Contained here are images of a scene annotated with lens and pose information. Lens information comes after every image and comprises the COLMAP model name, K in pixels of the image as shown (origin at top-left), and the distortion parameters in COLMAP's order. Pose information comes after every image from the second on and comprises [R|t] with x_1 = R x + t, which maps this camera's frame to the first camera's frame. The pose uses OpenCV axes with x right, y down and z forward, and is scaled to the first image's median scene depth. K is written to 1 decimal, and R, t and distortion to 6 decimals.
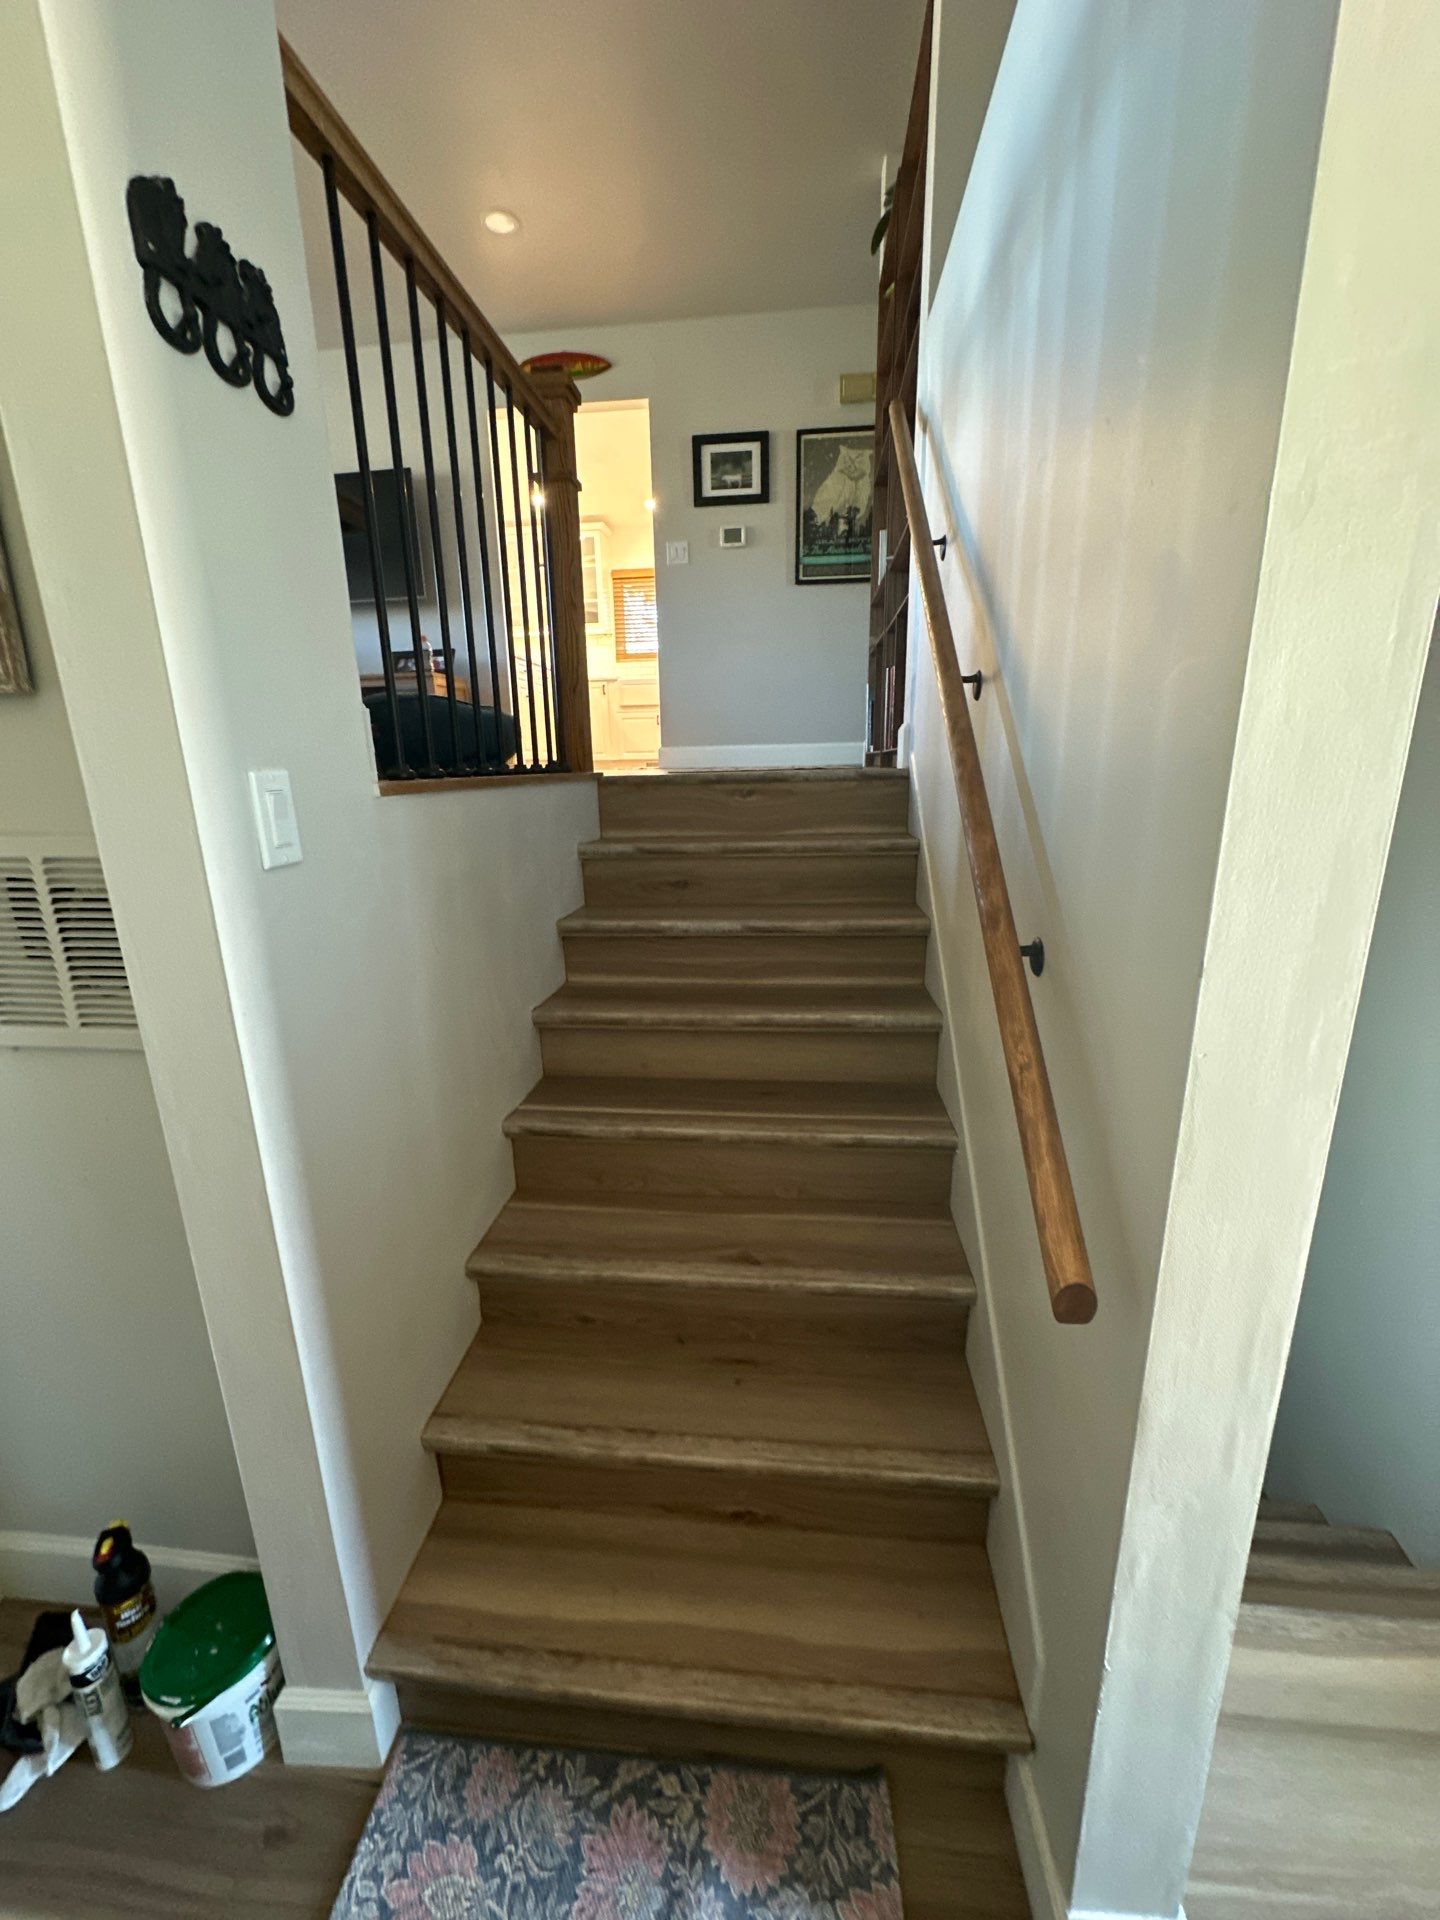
lens RADIAL K [[768.6, 0, 716.8], [0, 768.6, 971.9], [0, 0, 1]] dist [-0.007164, 0.000677]
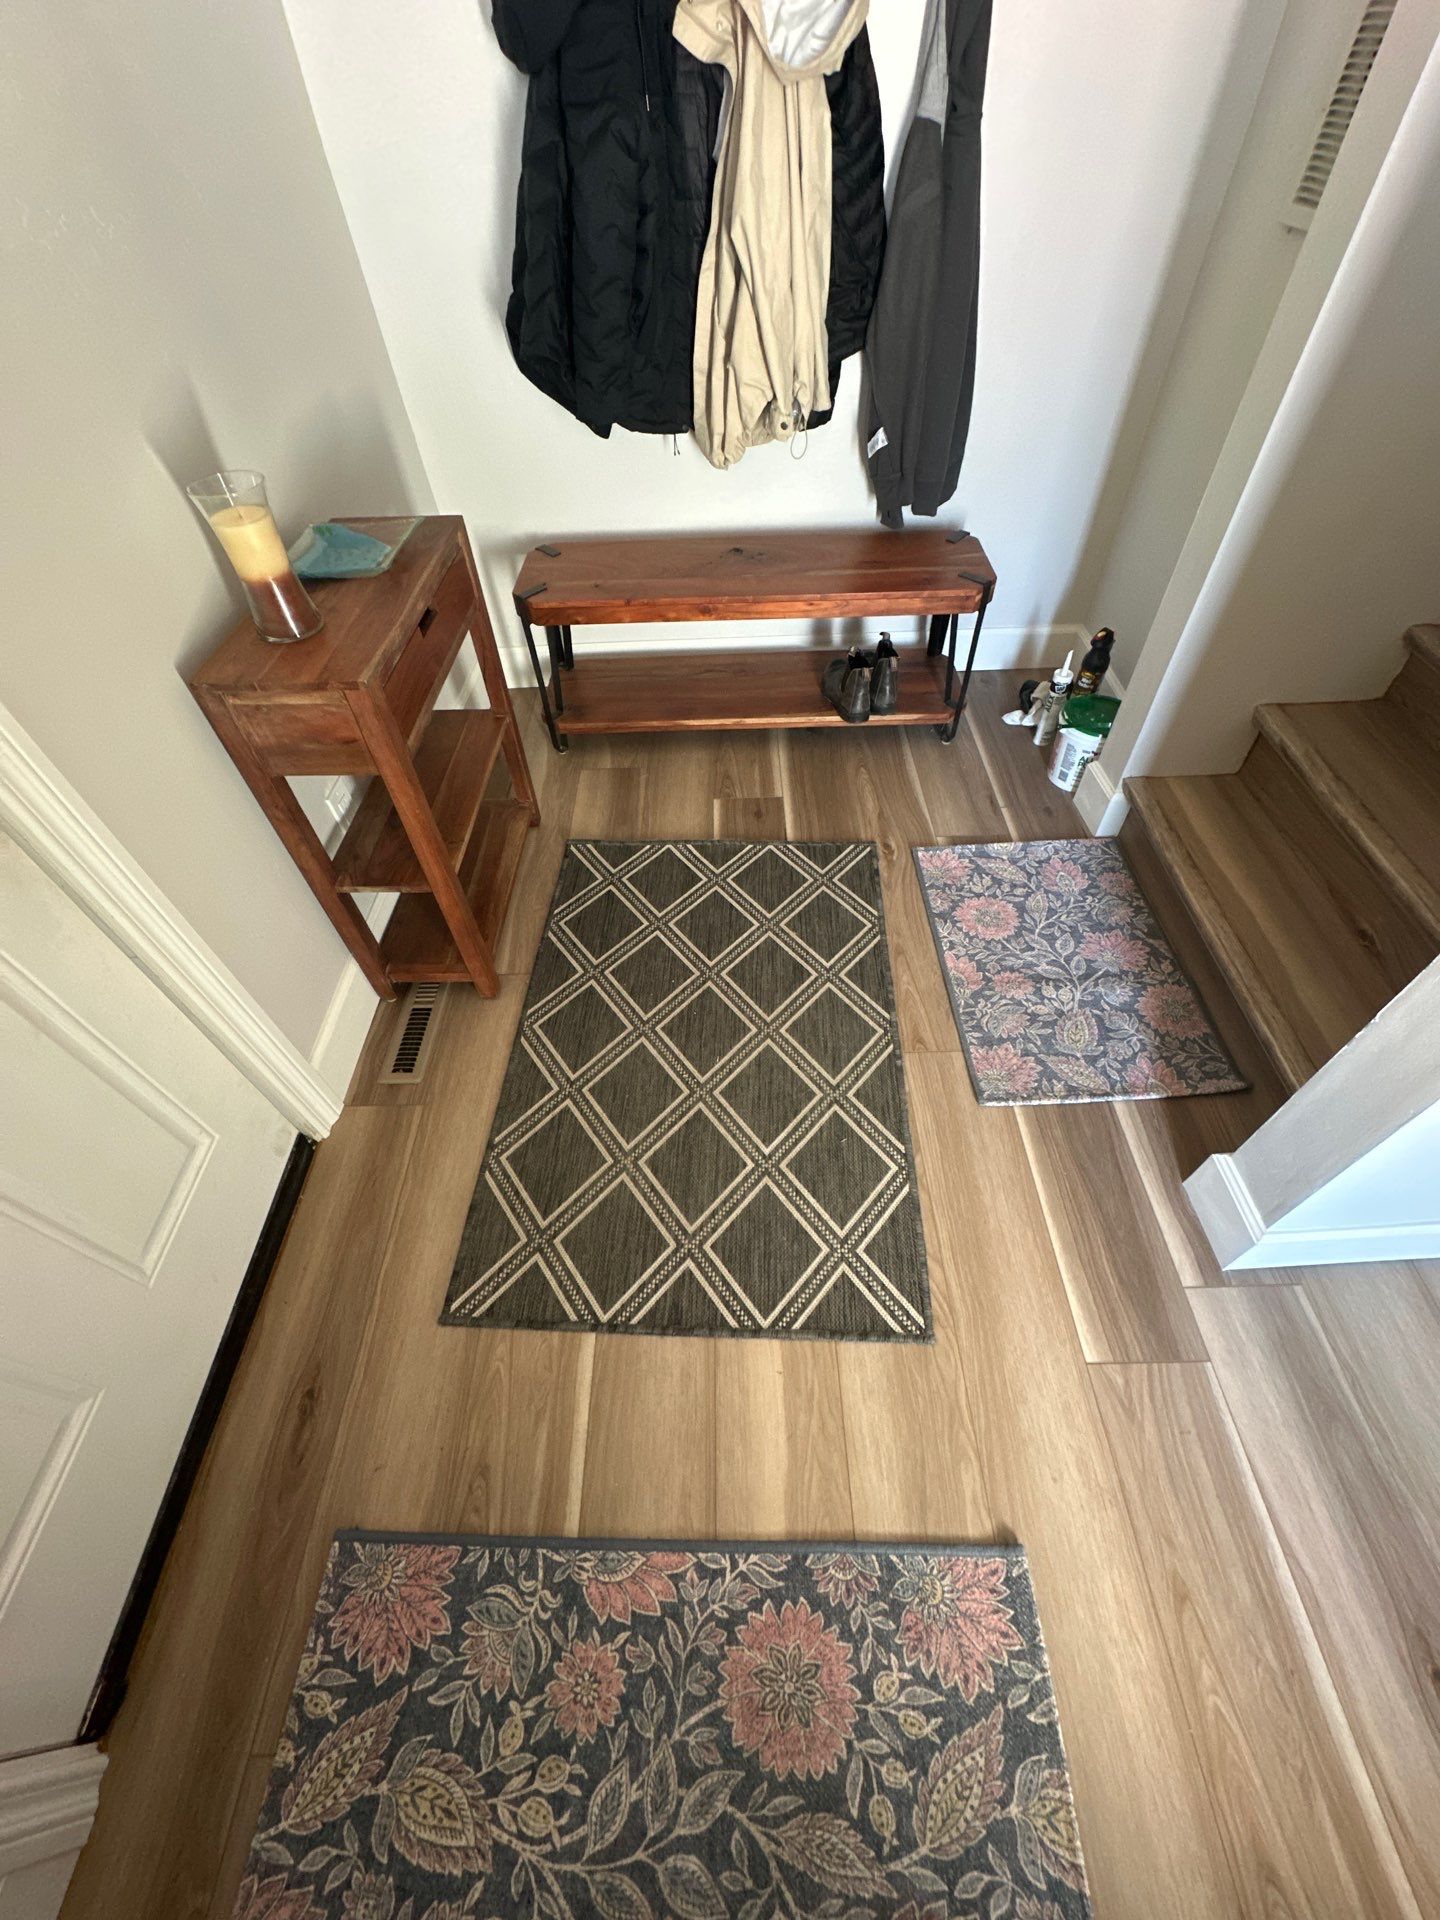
lens RADIAL K [[768.6, 0, 705.5], [0, 768.6, 962.0], [0, 0, 1]] dist [-0.007164, 0.000677]
pose [[0.106099, 0.776696, -0.620875, 0.782365], [-0.195788, 0.628494, 0.752770, 0.085600], [0.974890, 0.041692, 0.218750, -0.234734]]
